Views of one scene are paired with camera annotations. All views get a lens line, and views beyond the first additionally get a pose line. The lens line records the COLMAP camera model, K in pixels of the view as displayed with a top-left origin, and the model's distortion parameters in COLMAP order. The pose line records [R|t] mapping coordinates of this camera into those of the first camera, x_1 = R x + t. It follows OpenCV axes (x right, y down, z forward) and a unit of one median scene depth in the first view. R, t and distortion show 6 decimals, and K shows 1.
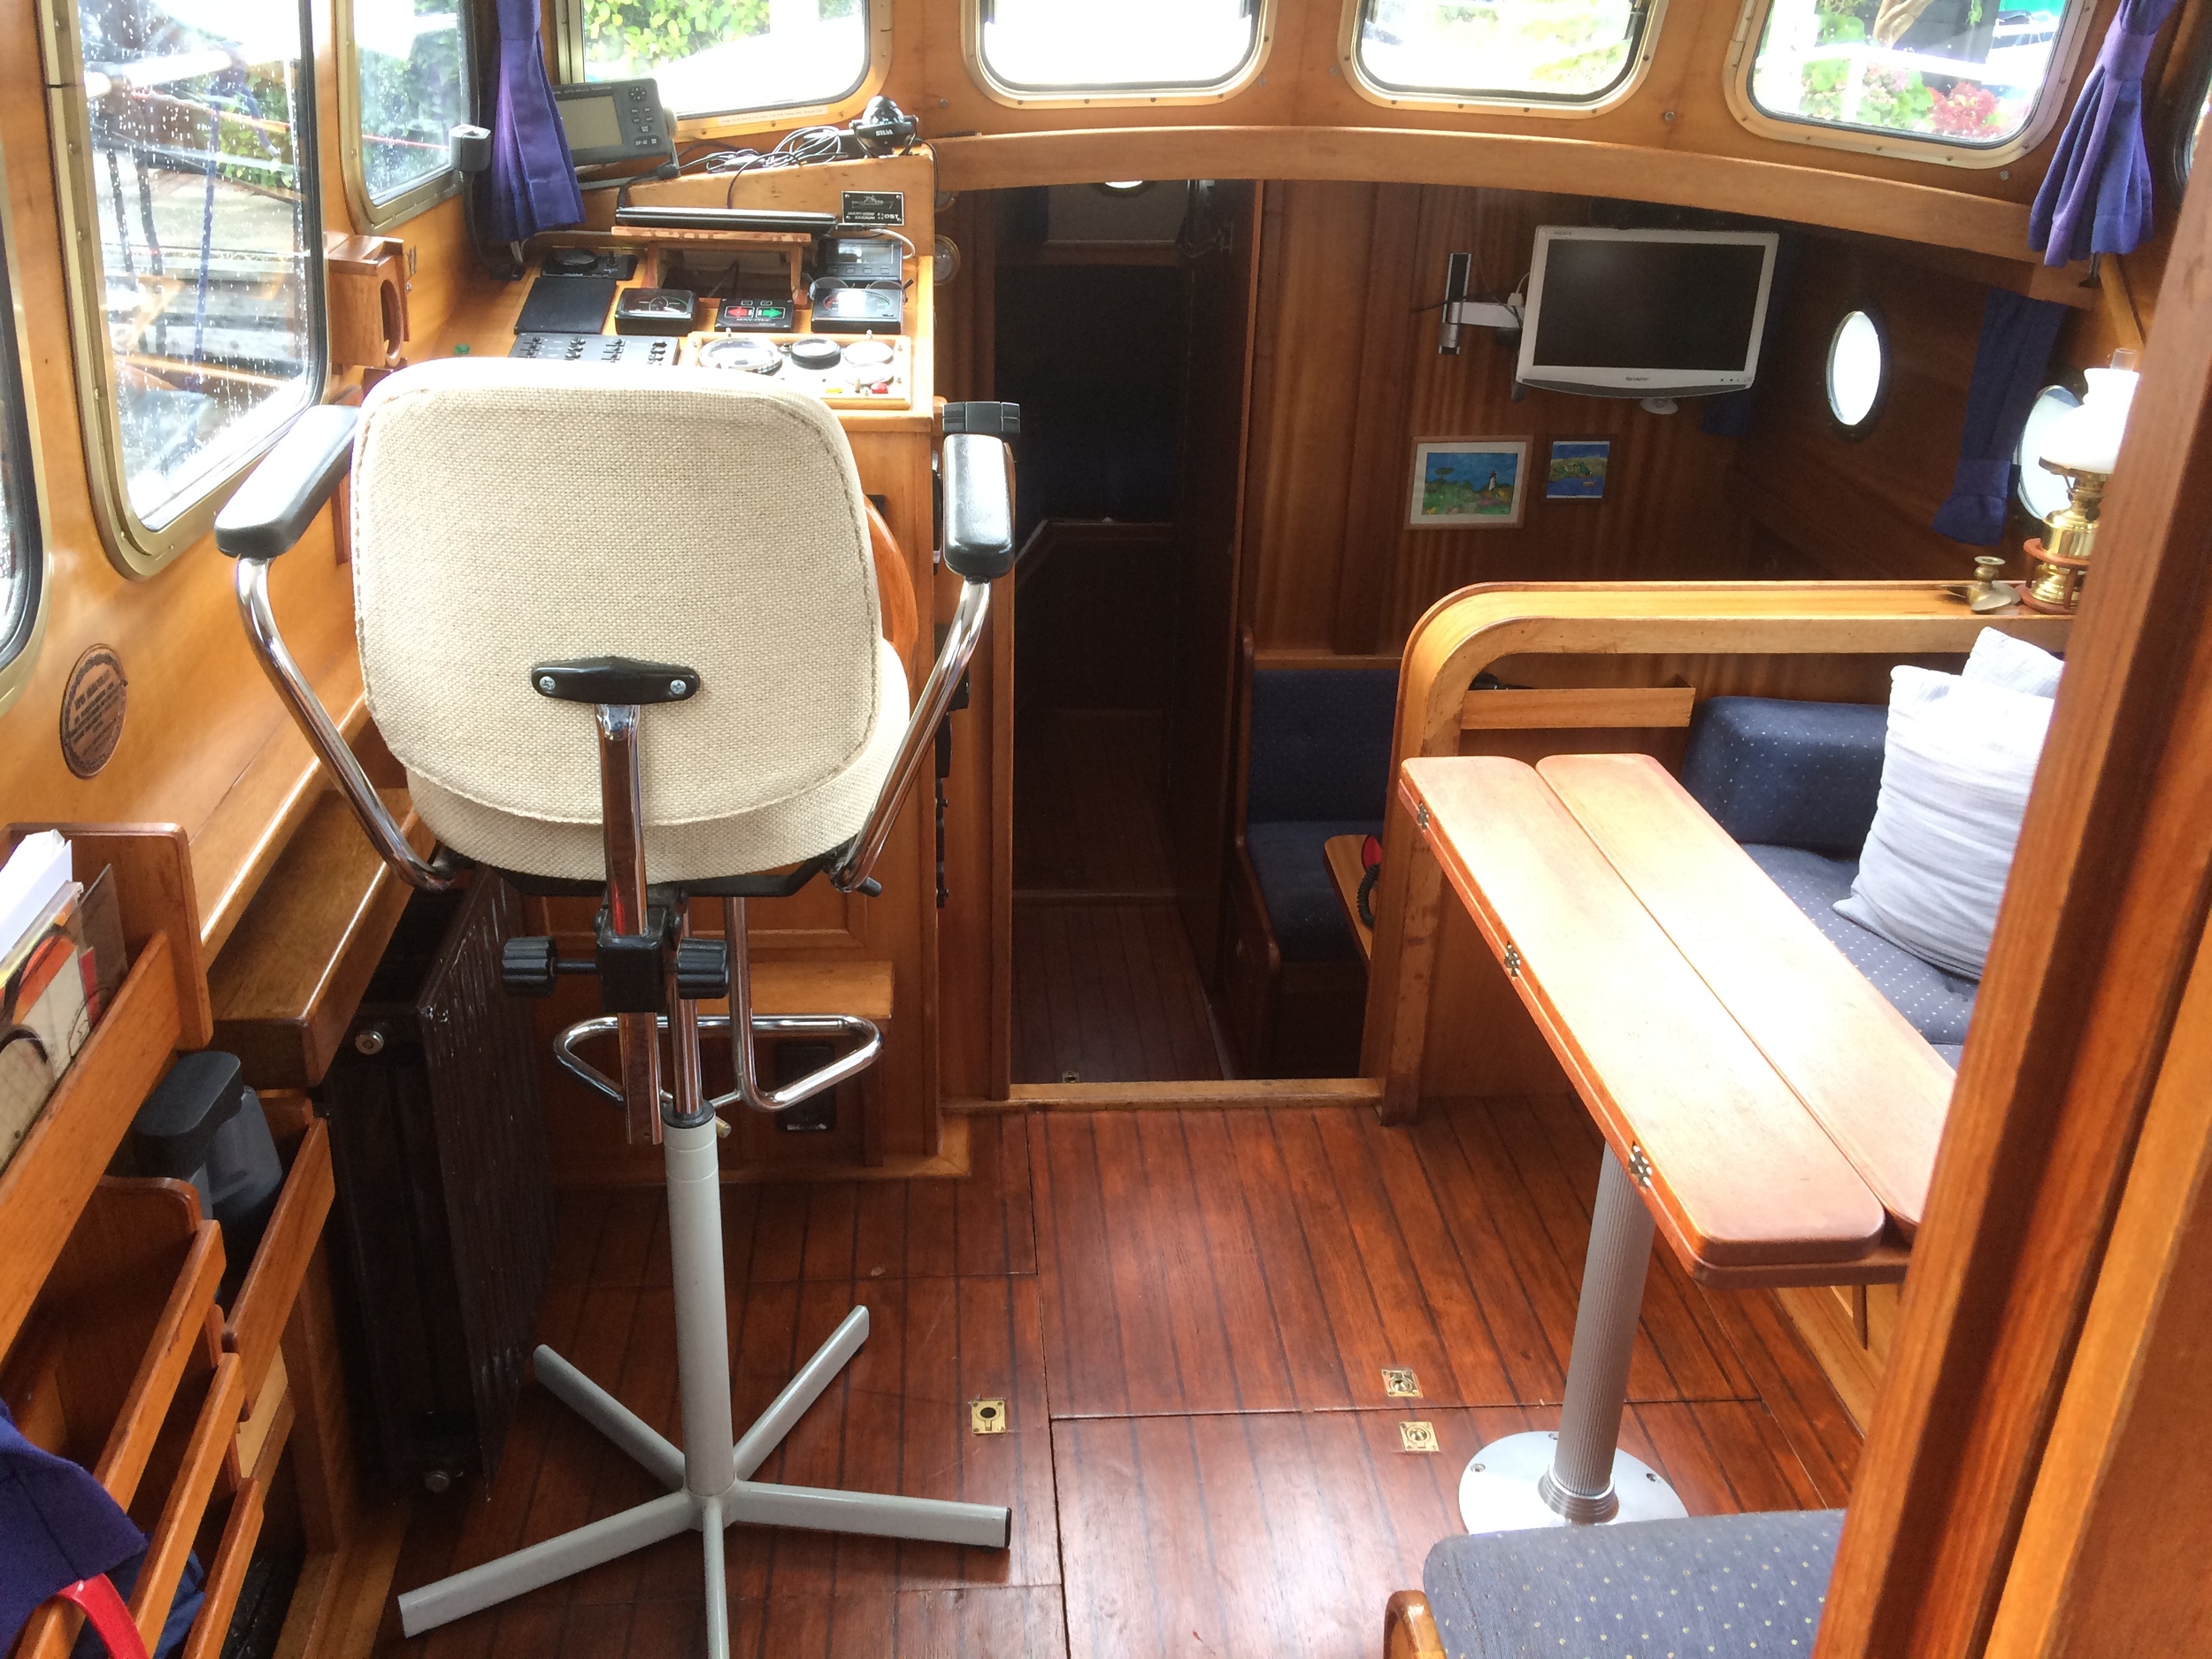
lens RADIAL K [[1854.0, 0, 1112.5], [0, 1854.0, 824.6], [0, 0, 1]] dist [0.099252, -0.122984]
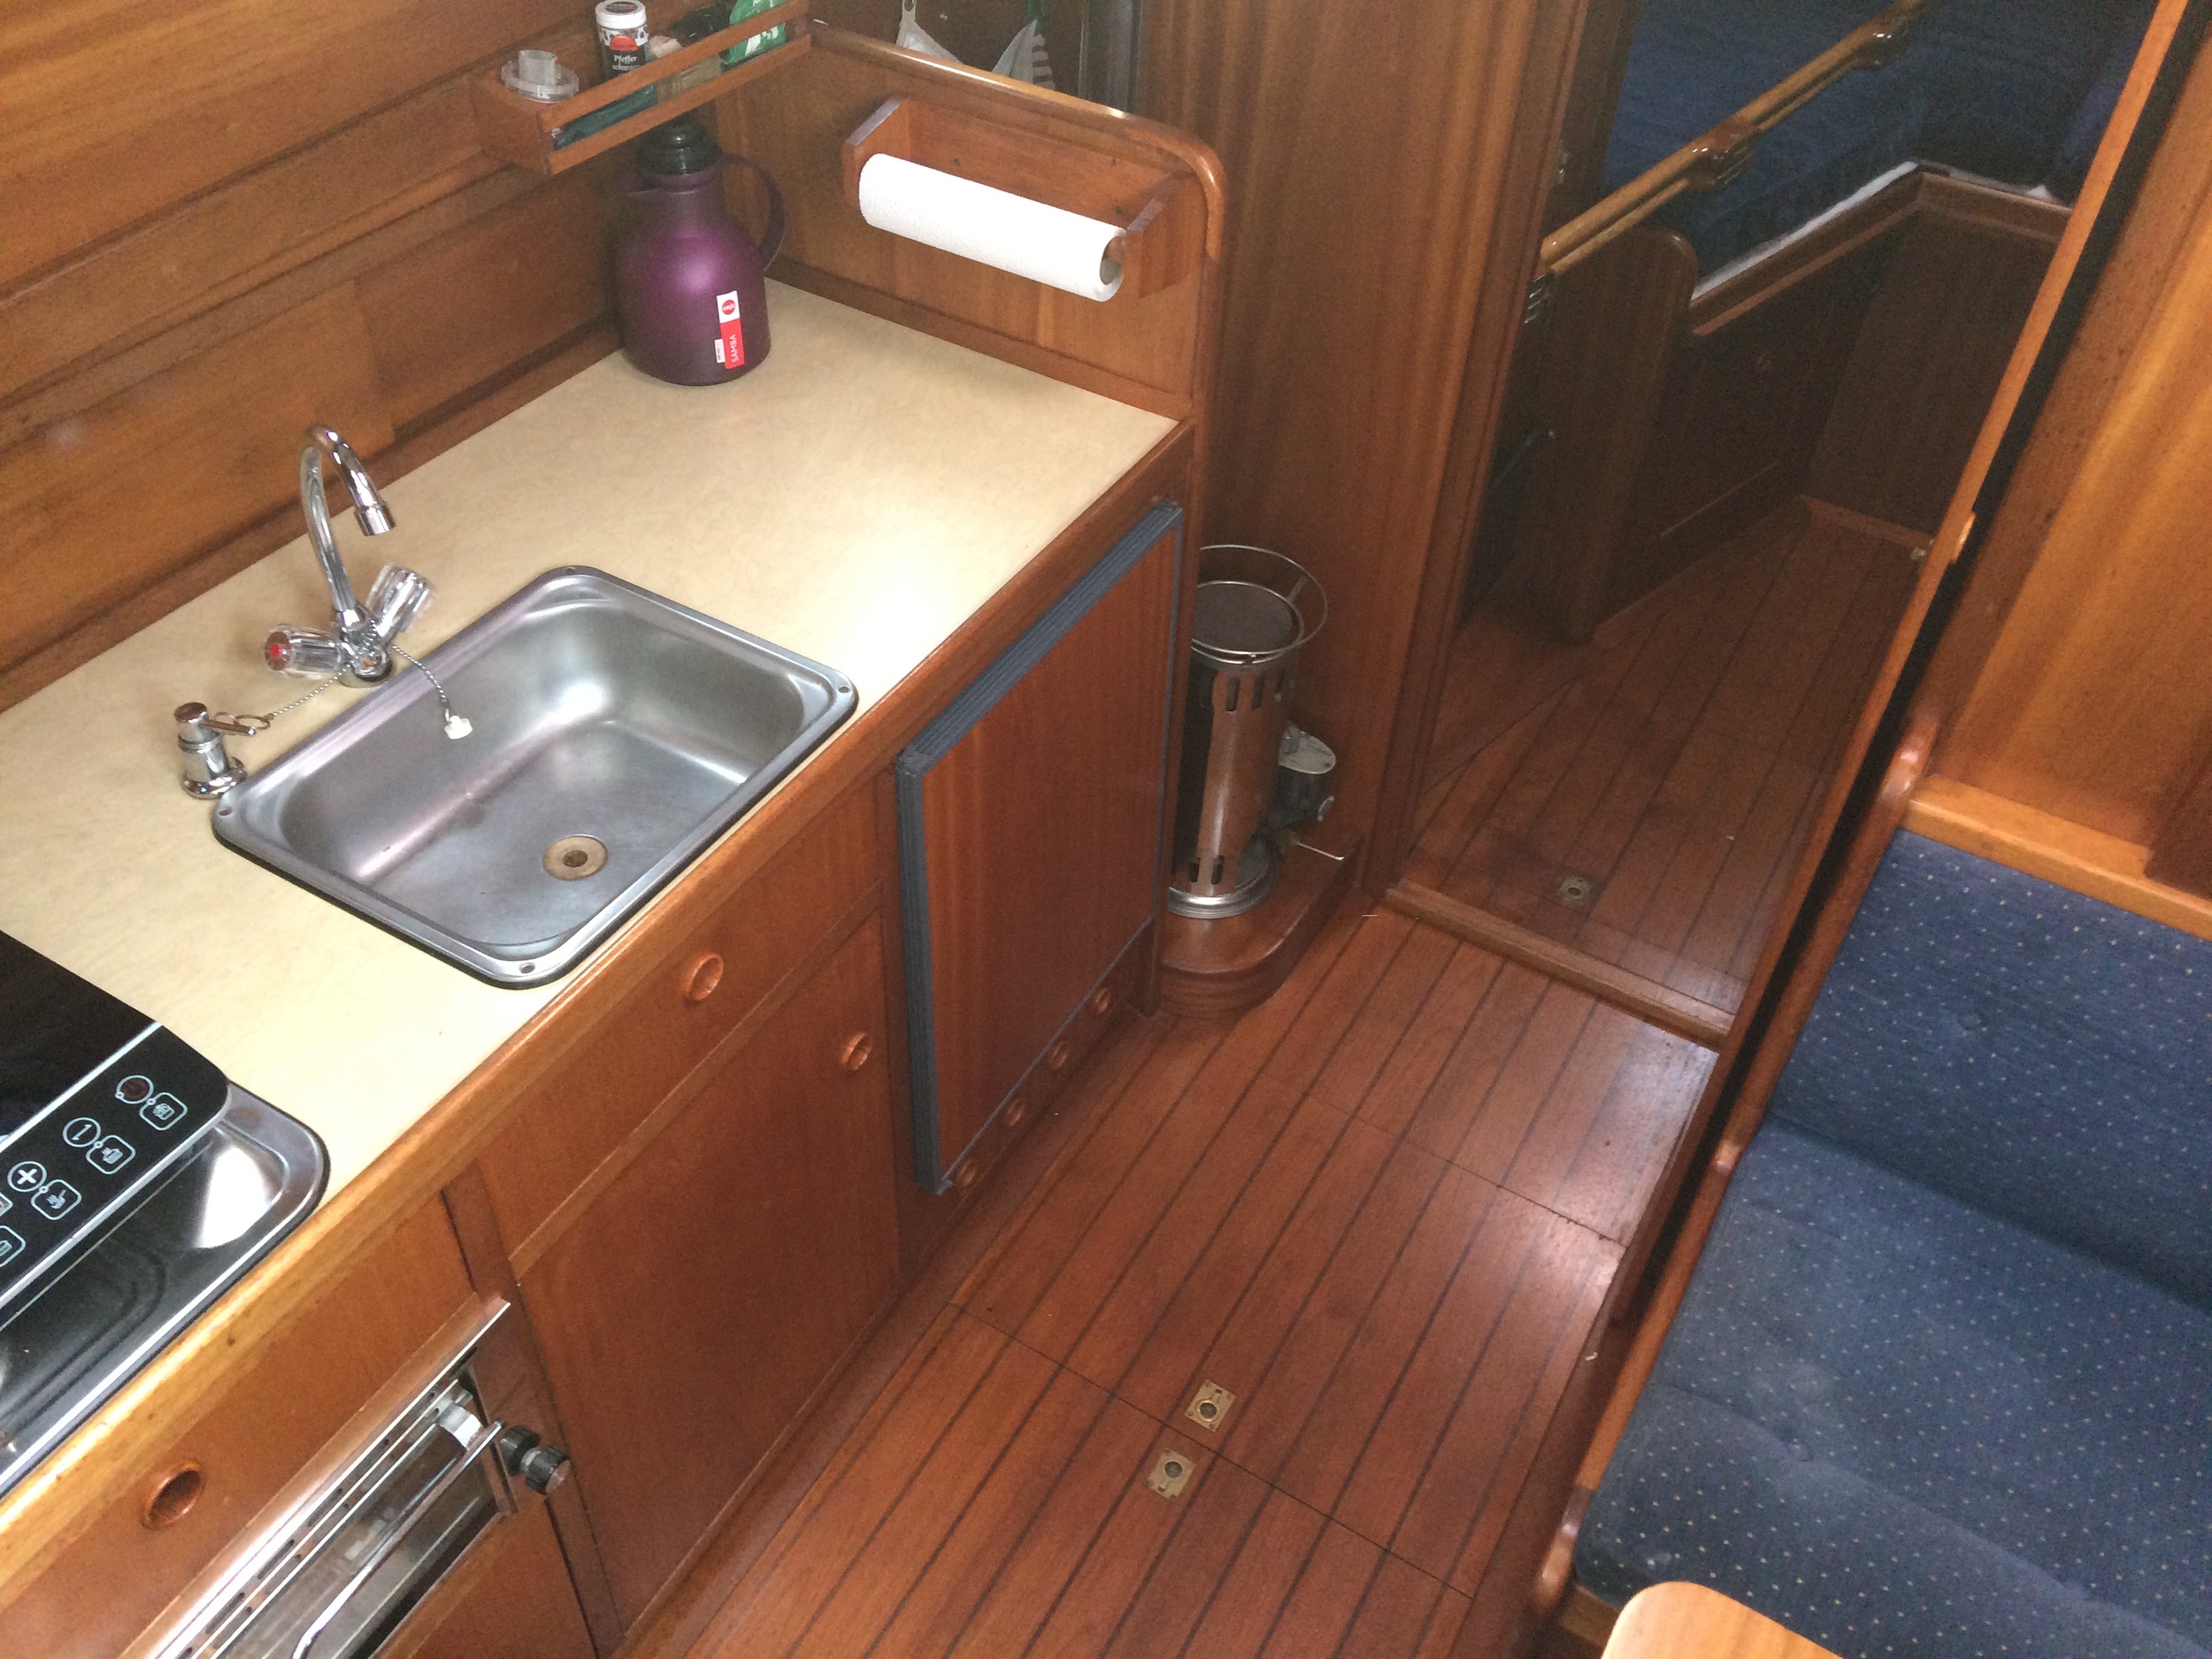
lens RADIAL K [[1847.9, 0, 1099.2], [0, 1847.9, 820.8], [0, 0, 1]] dist [0.097859, -0.130860]
pose [[0.814585, 0.400900, -0.419202, 0.164528], [-0.256479, 0.897163, 0.359607, -0.293026], [0.520259, -0.185414, 0.833638, 0.920954]]
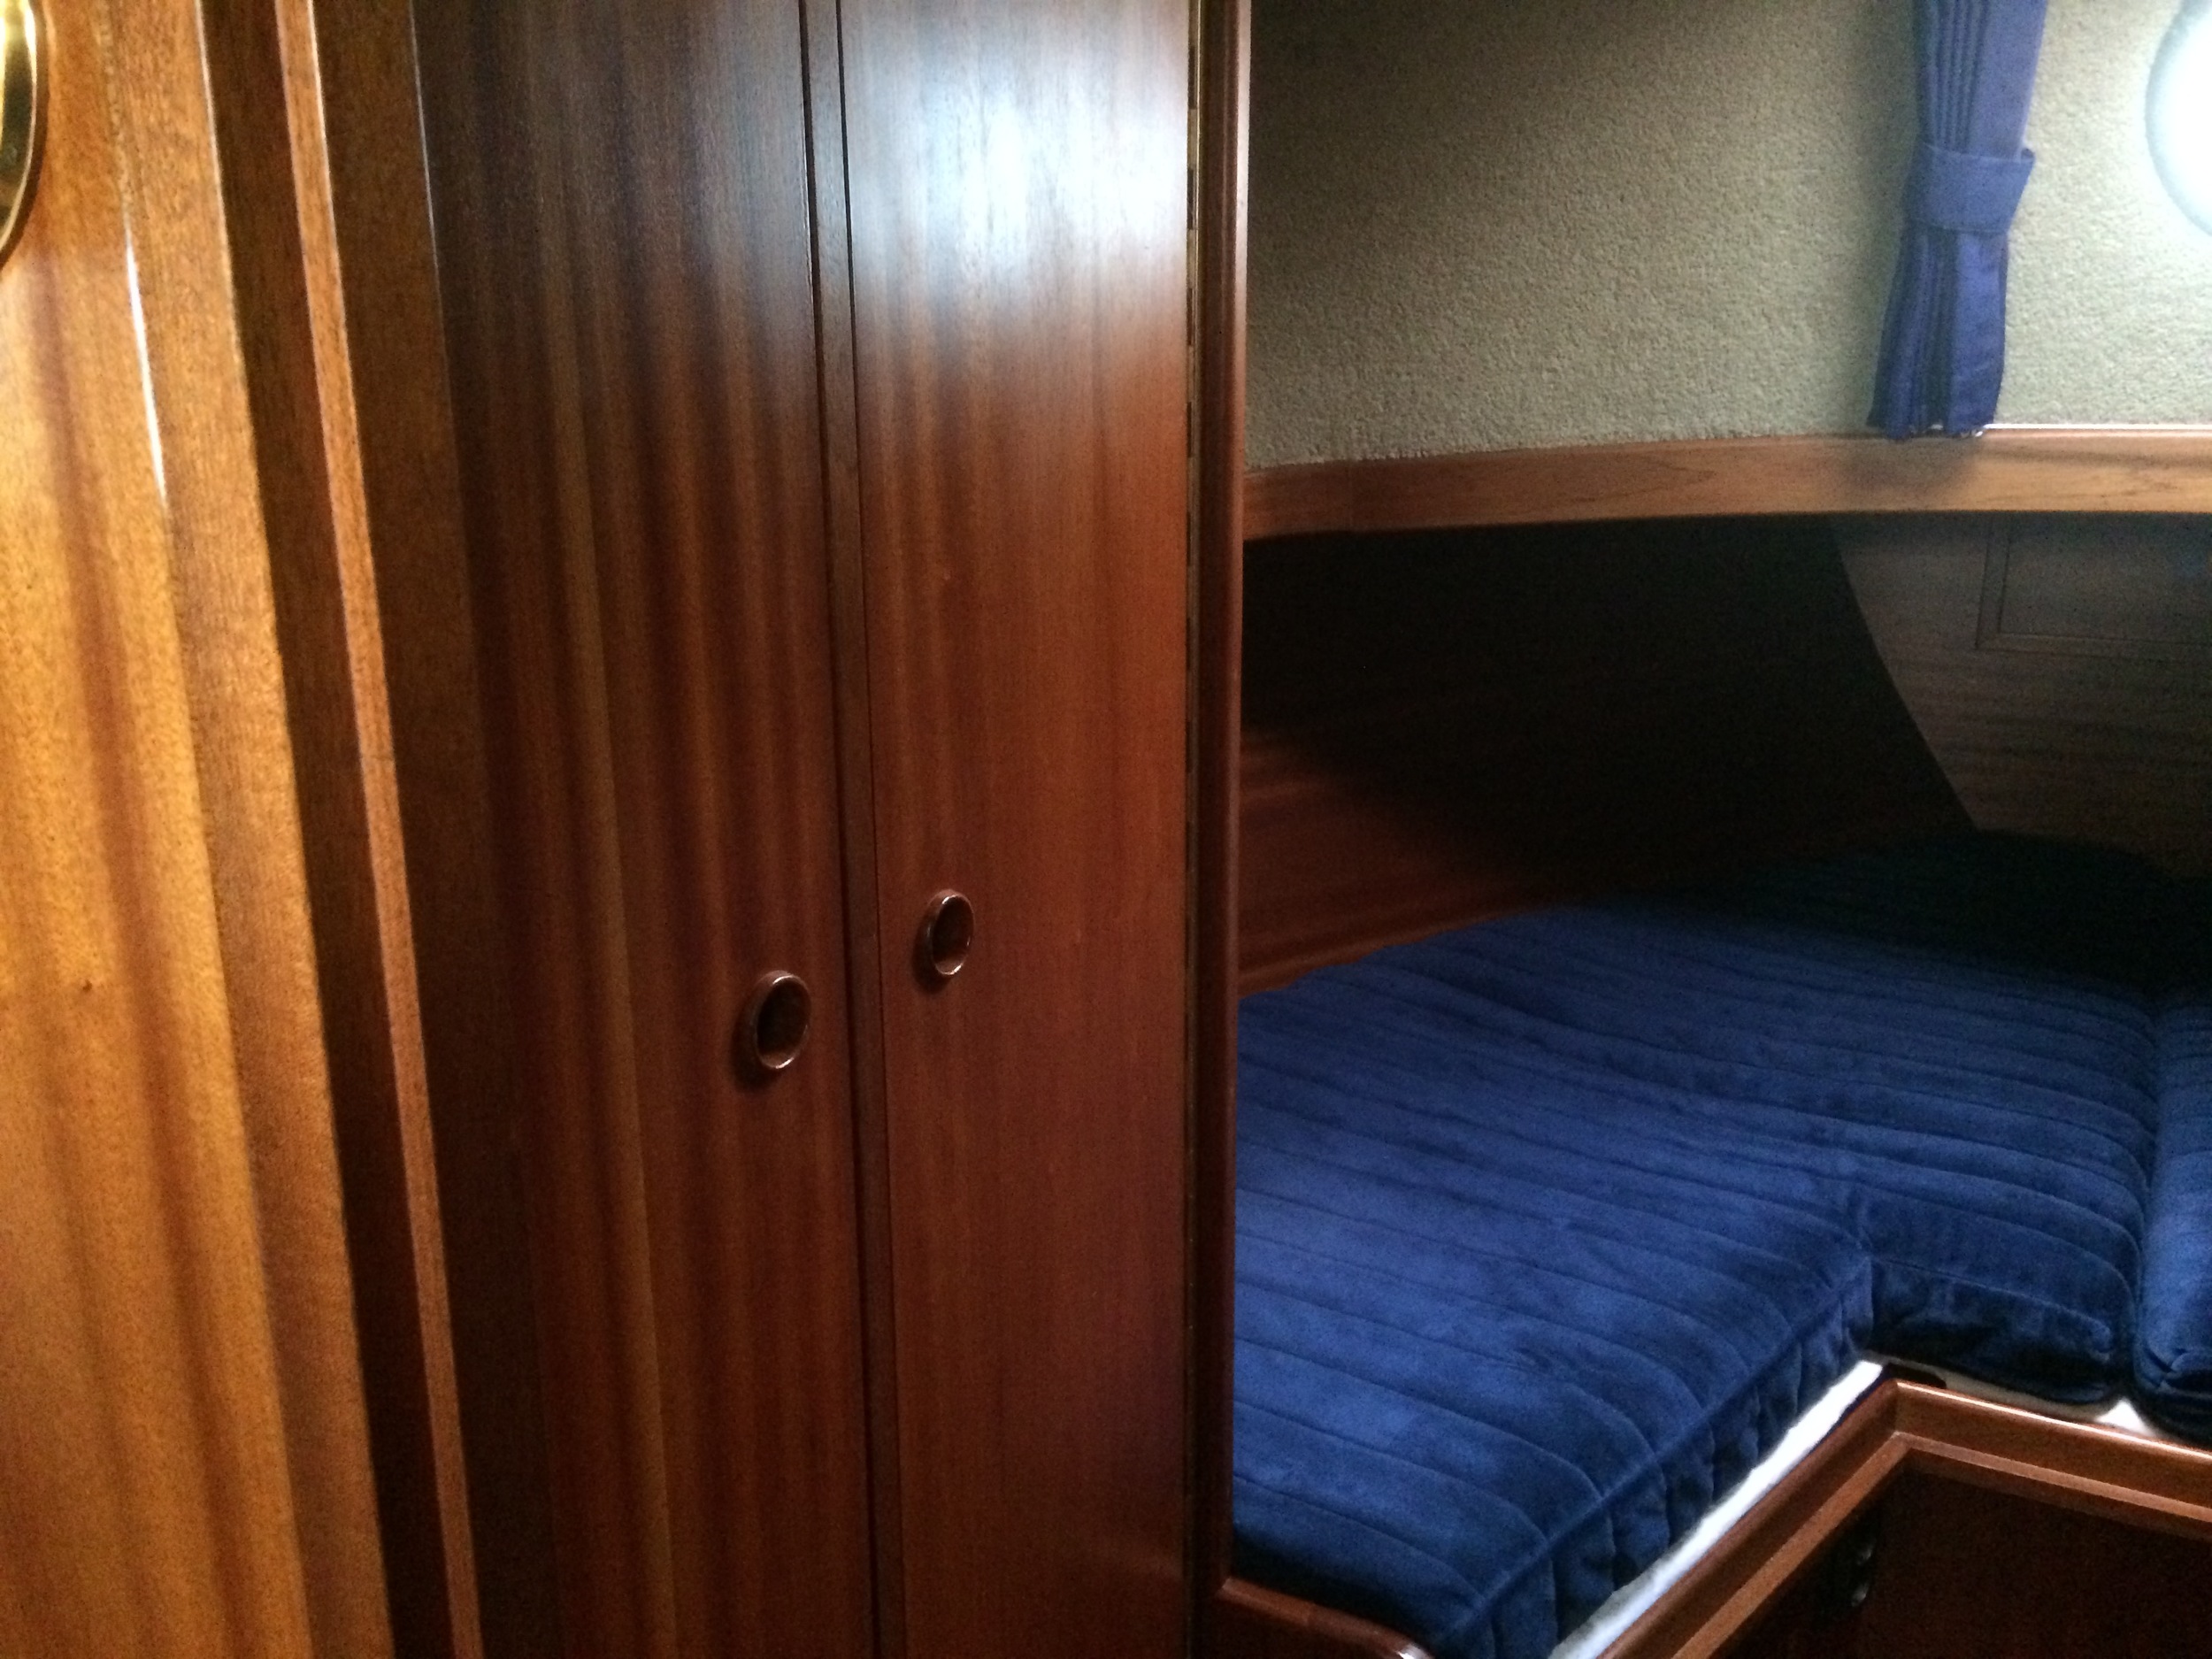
lens RADIAL K [[1847.9, 0, 1099.2], [0, 1847.9, 820.8], [0, 0, 1]] dist [0.097859, -0.130860]
pose [[0.836196, 0.100301, -0.539181, 0.025007], [-0.198883, 0.971670, -0.127685, -0.417698], [0.511099, 0.214004, 0.832454, 1.546944]]
